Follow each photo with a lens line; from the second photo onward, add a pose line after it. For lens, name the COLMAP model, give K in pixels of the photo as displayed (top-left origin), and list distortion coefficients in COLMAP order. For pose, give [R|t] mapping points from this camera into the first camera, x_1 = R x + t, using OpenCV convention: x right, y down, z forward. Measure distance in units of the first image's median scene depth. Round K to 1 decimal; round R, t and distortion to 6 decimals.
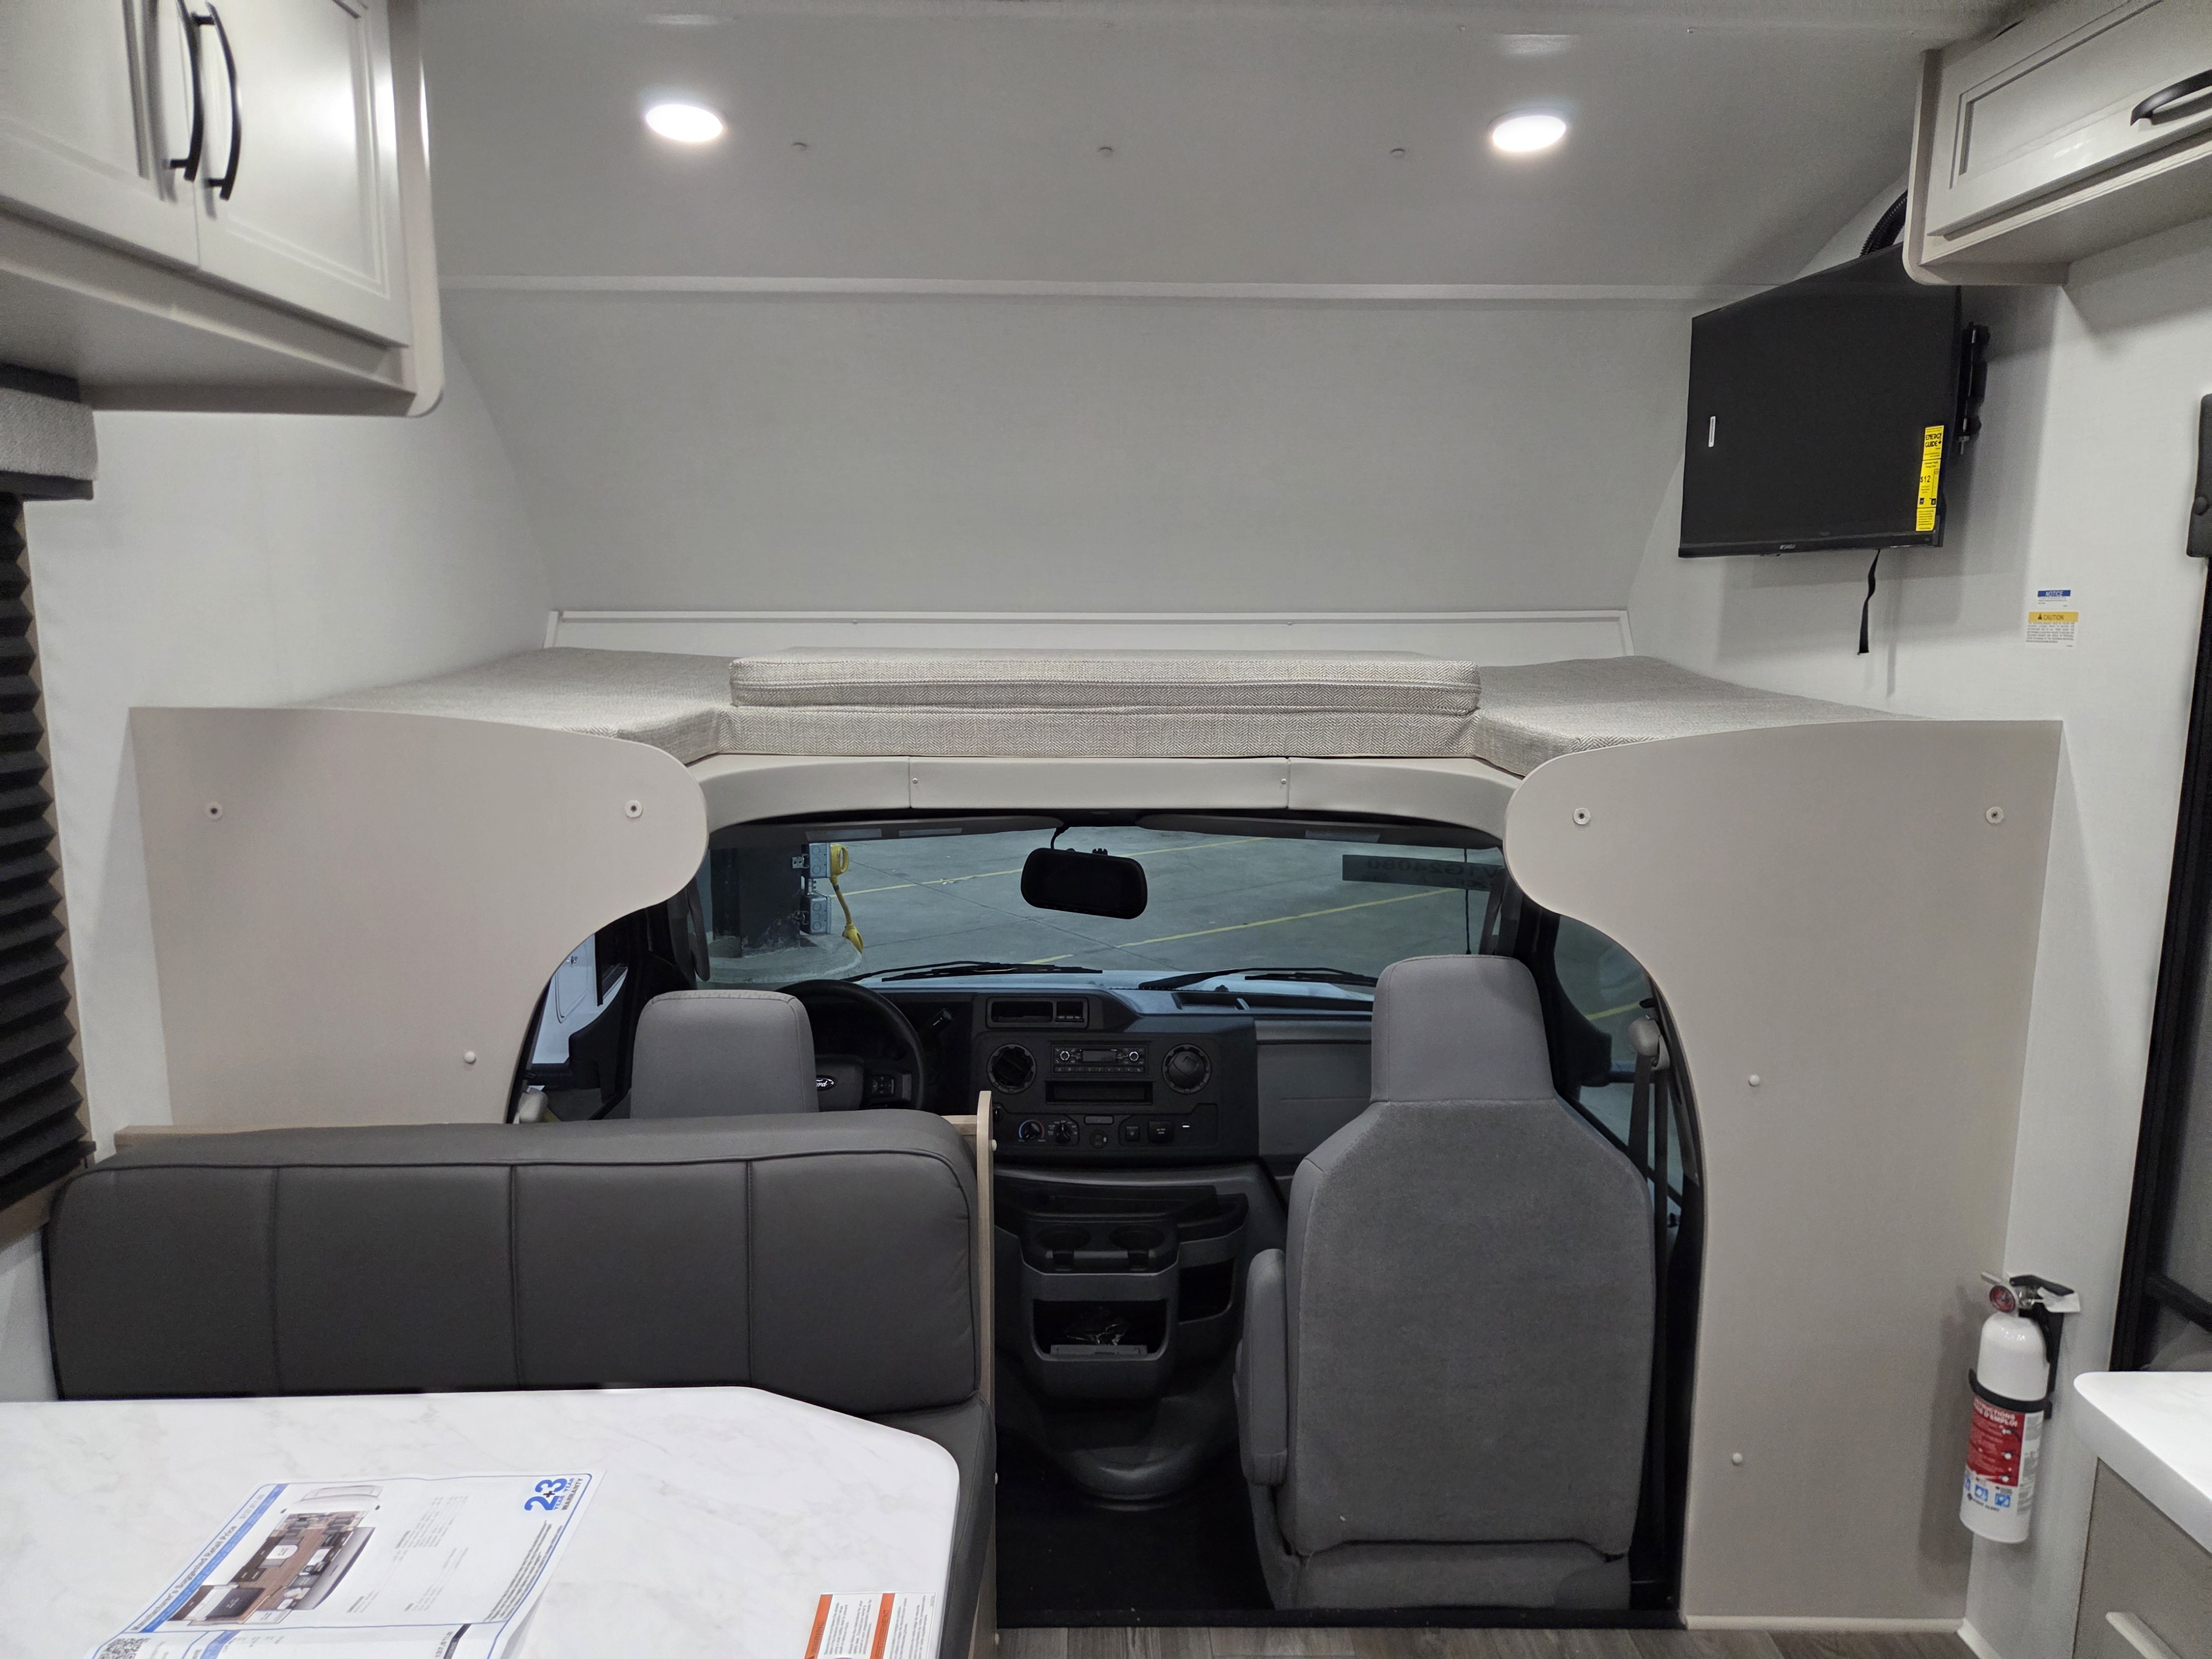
lens RADIAL K [[1504.2, 0, 1106.5], [0, 1504.2, 848.6], [0, 0, 1]] dist [0.042356, -0.029360]
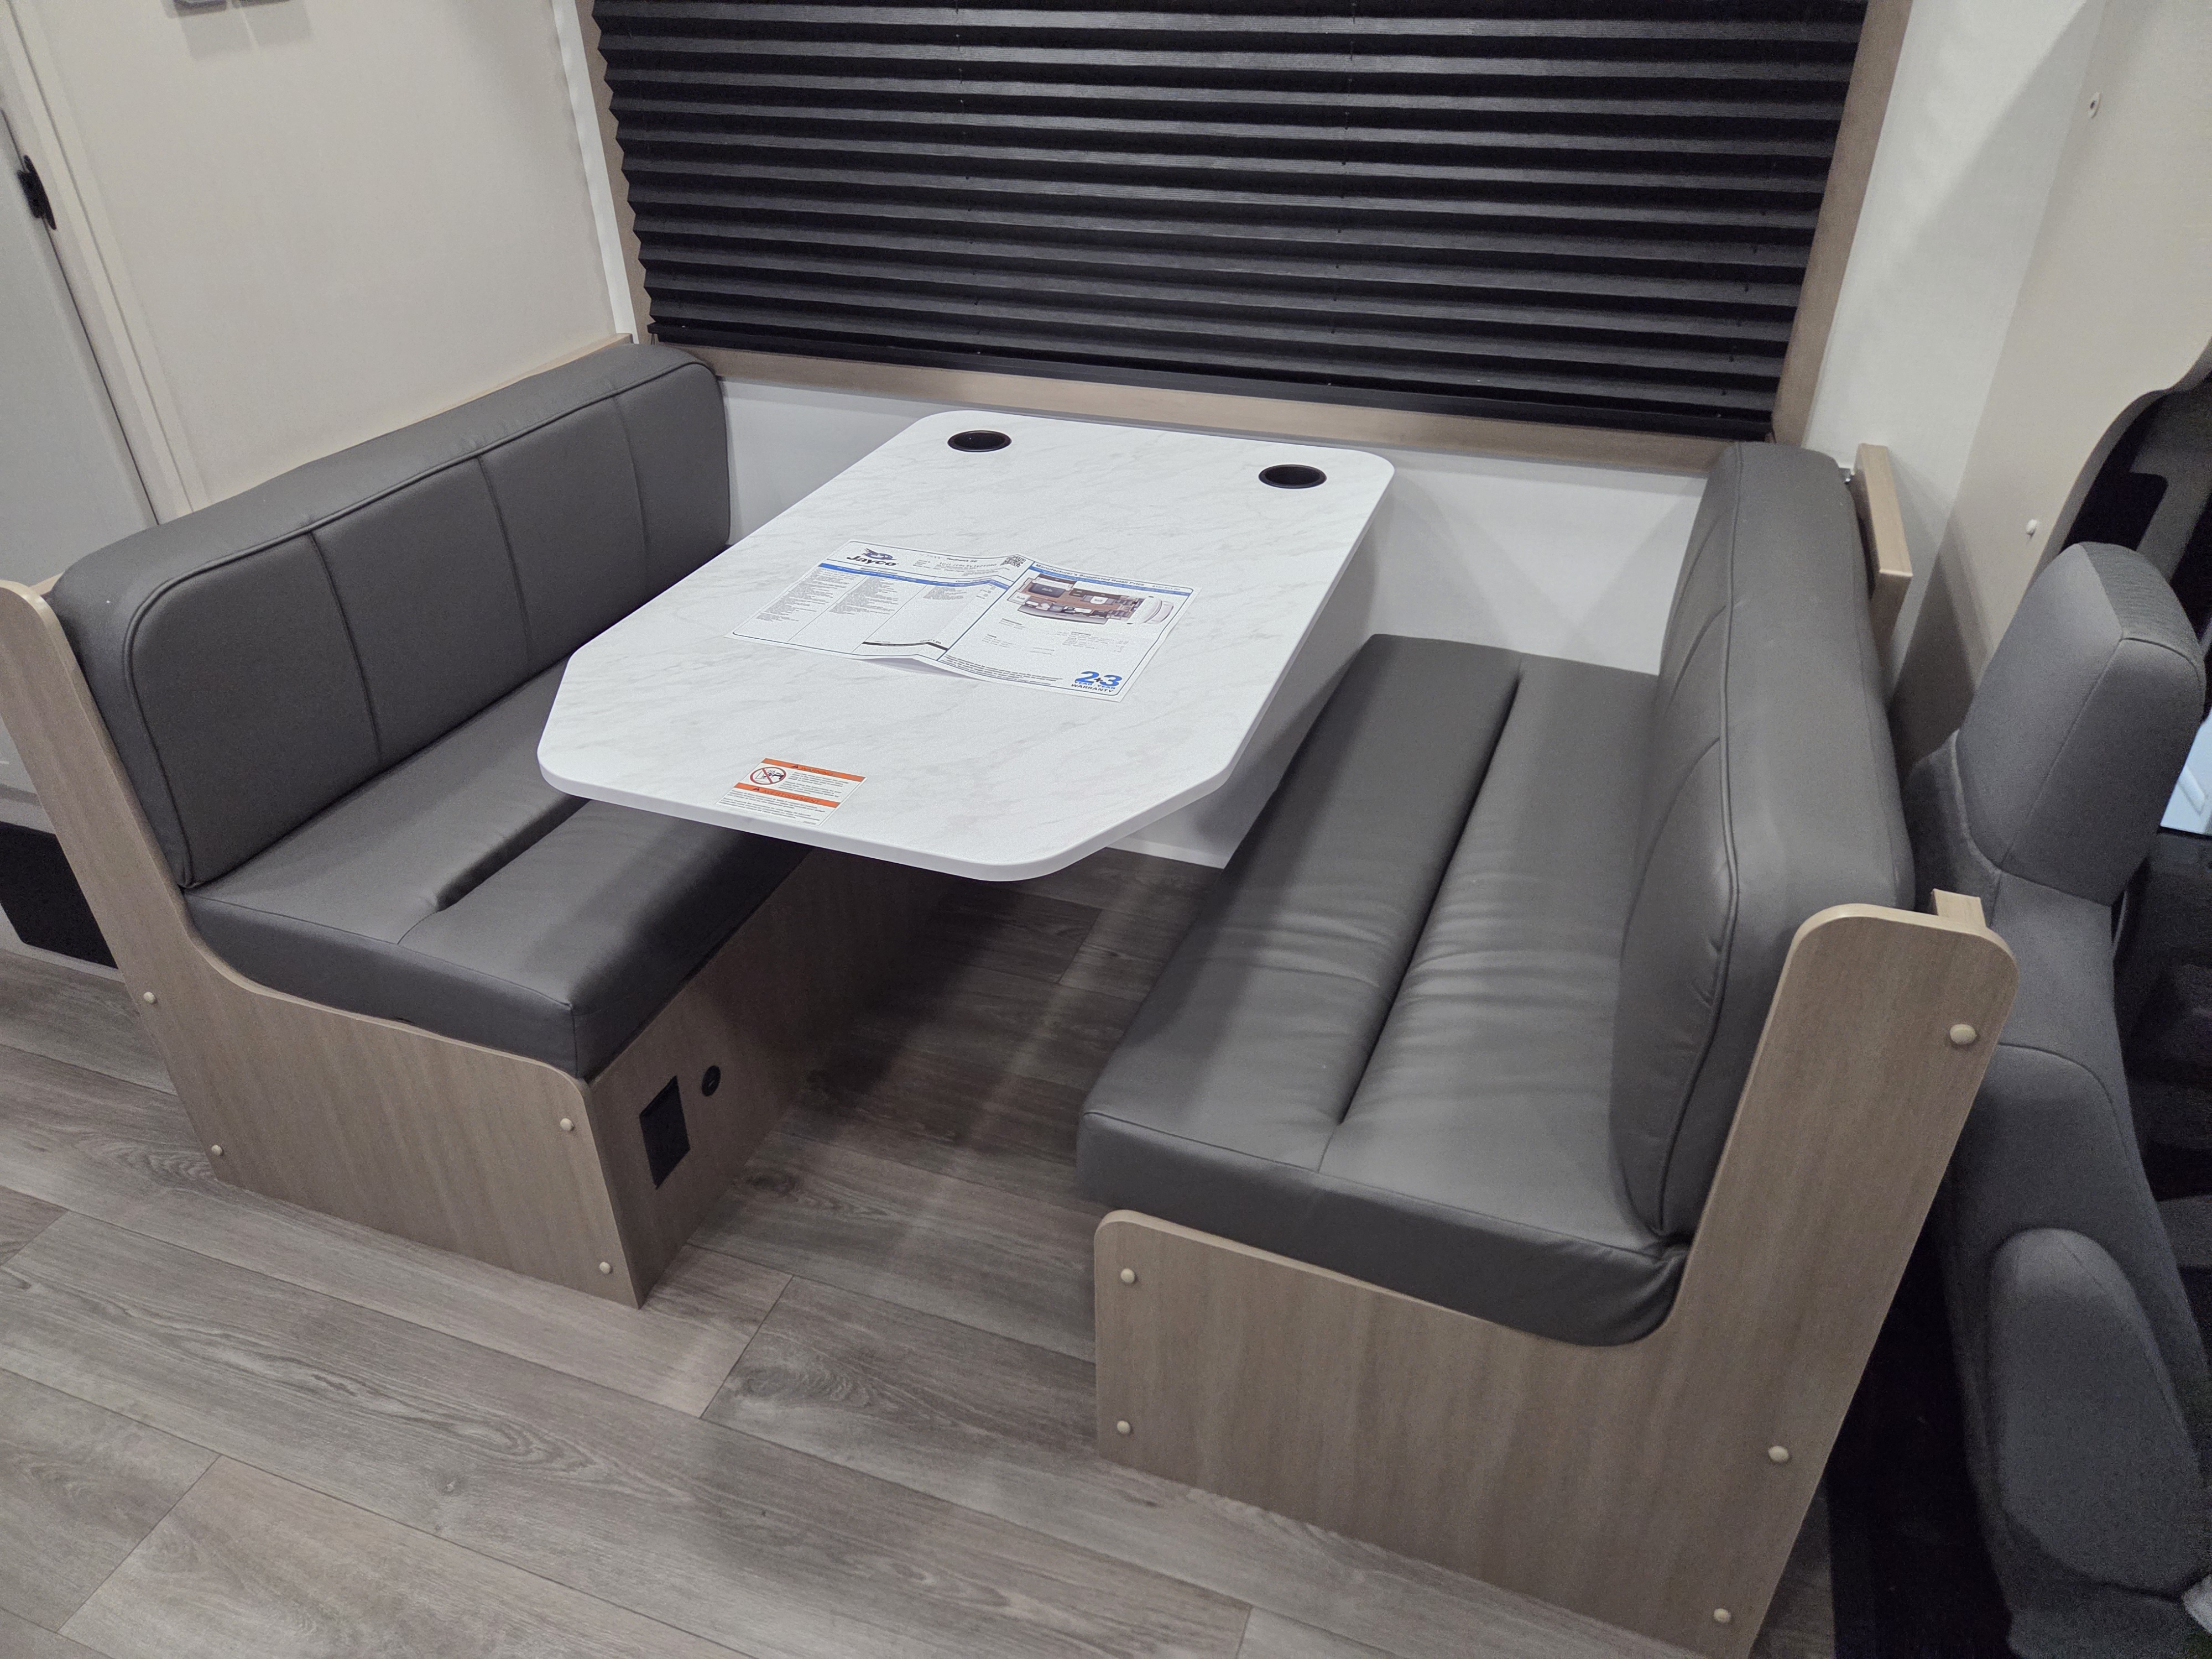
lens RADIAL K [[1504.2, 0, 1096.2], [0, 1504.2, 826.3], [0, 0, 1]] dist [0.042356, -0.029360]
pose [[-0.372727, 0.511204, -0.774432, 0.296643], [-0.144097, 0.792561, 0.592523, -0.093179], [0.916685, 0.332443, -0.221746, 0.615600]]
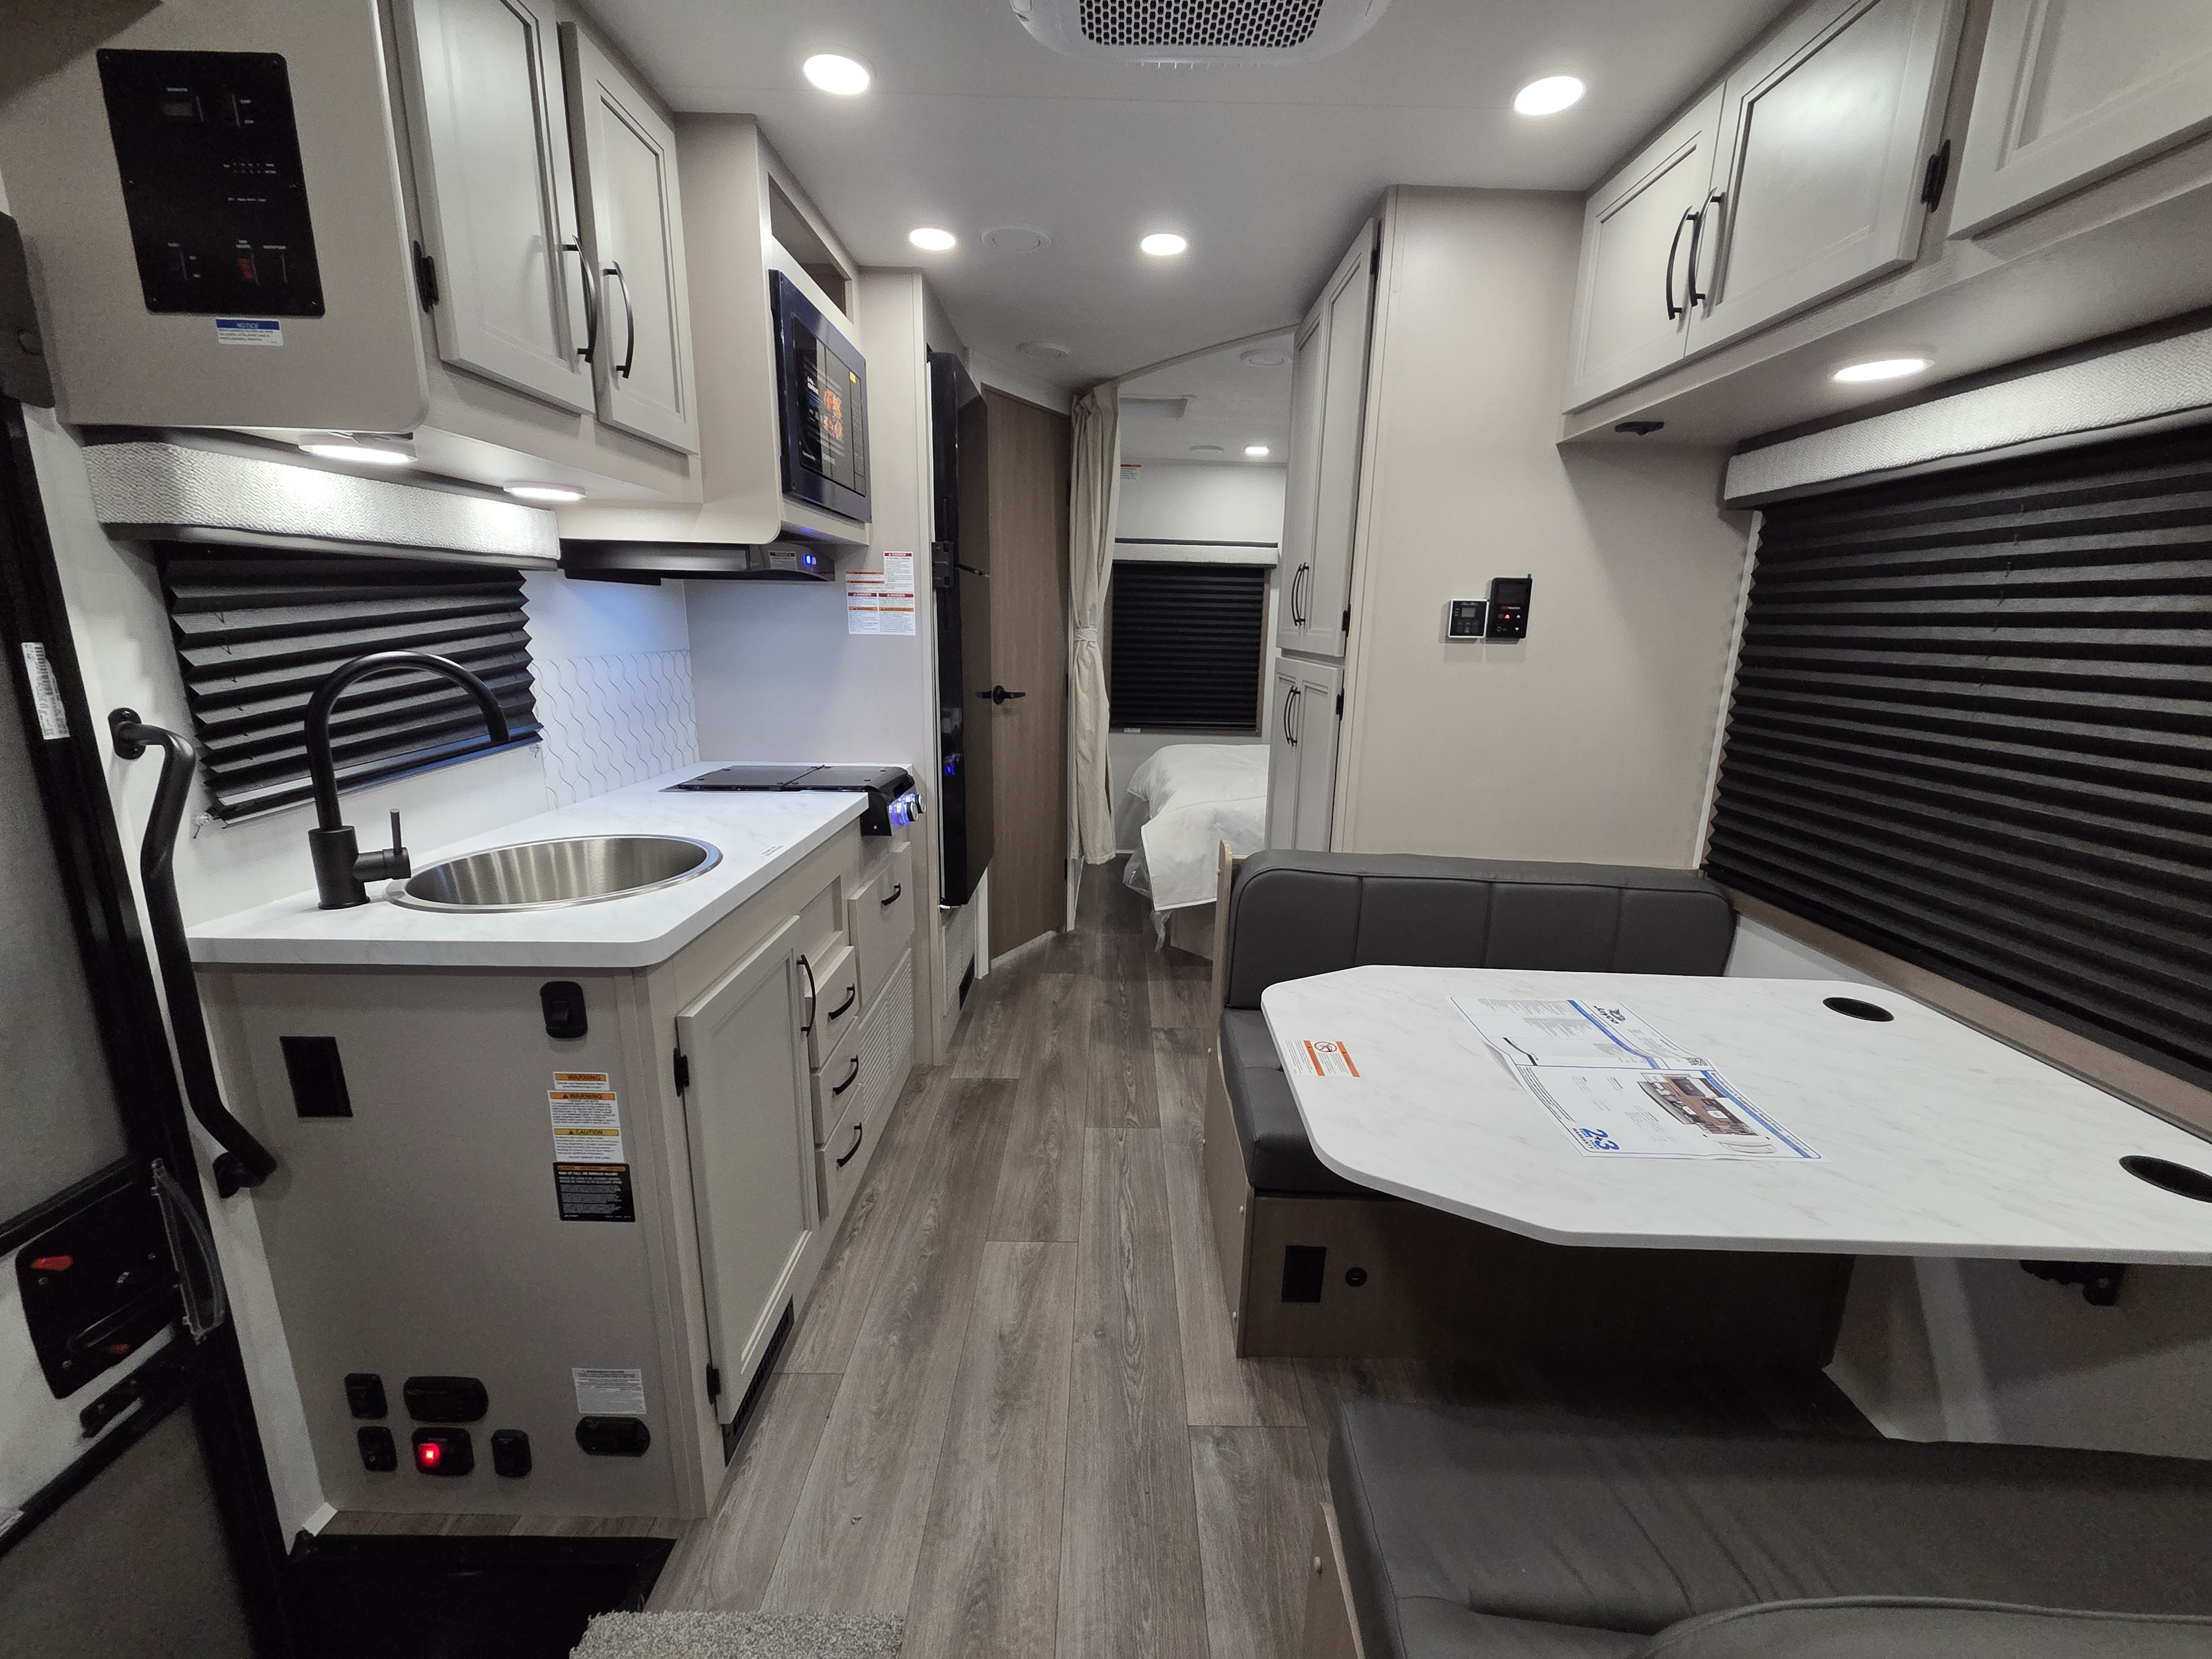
lens RADIAL K [[903.3, 0, 1098.9], [0, 903.3, 834.5], [0, 0, 1]] dist [-0.004236, -0.000040]
pose [[-0.998747, -0.033079, 0.037553, 0.037847], [-0.015587, 0.918686, 0.394680, -0.078193], [-0.047555, 0.393600, -0.918051, 0.796327]]
